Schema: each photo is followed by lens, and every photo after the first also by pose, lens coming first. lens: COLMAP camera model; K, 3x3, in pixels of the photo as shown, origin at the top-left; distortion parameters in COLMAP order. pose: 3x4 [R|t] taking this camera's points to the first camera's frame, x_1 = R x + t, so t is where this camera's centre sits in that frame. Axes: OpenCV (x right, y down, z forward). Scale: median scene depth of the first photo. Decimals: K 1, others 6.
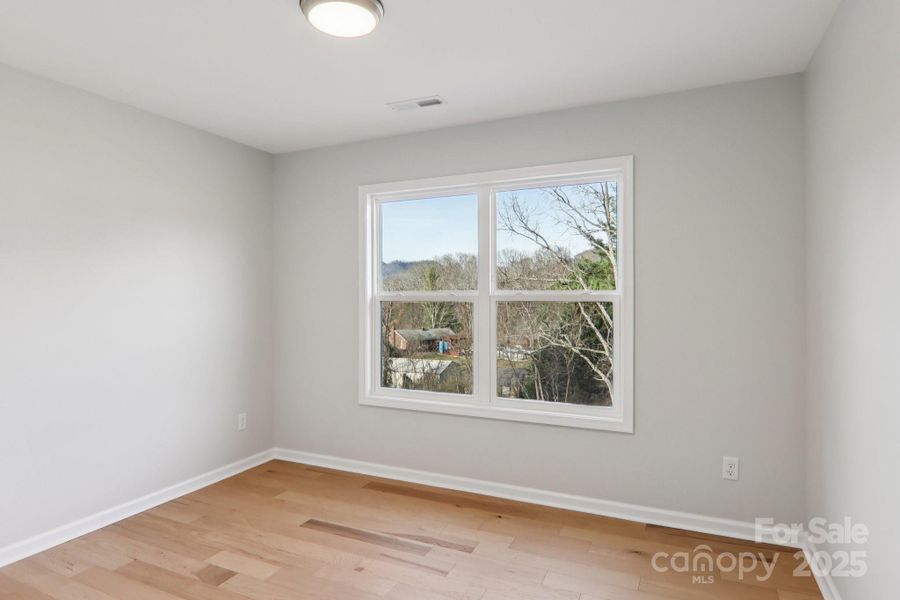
lens RADIAL K [[508.1, 0, 445.7], [0, 508.1, 297.2], [0, 0, 1]] dist [-0.004071, -0.002592]
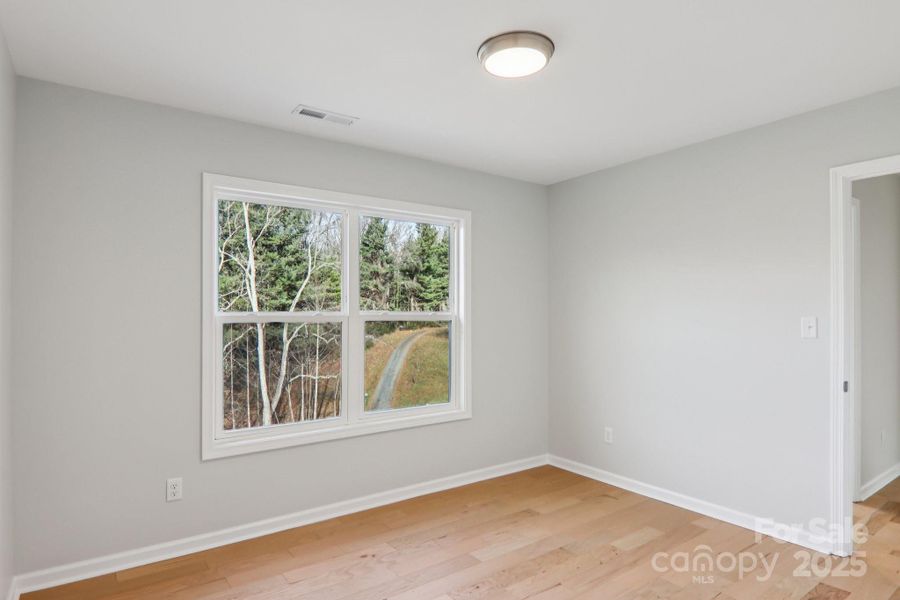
lens RADIAL K [[503.2, 0, 449.9], [0, 503.2, 309.5], [0, 0, 1]] dist [0.006975, -0.022145]
pose [[0.488336, 0.008058, 0.872618, -0.780511], [0.011263, 0.999816, -0.015536, 0.002701], [-0.872583, 0.017415, 0.488156, 0.371485]]
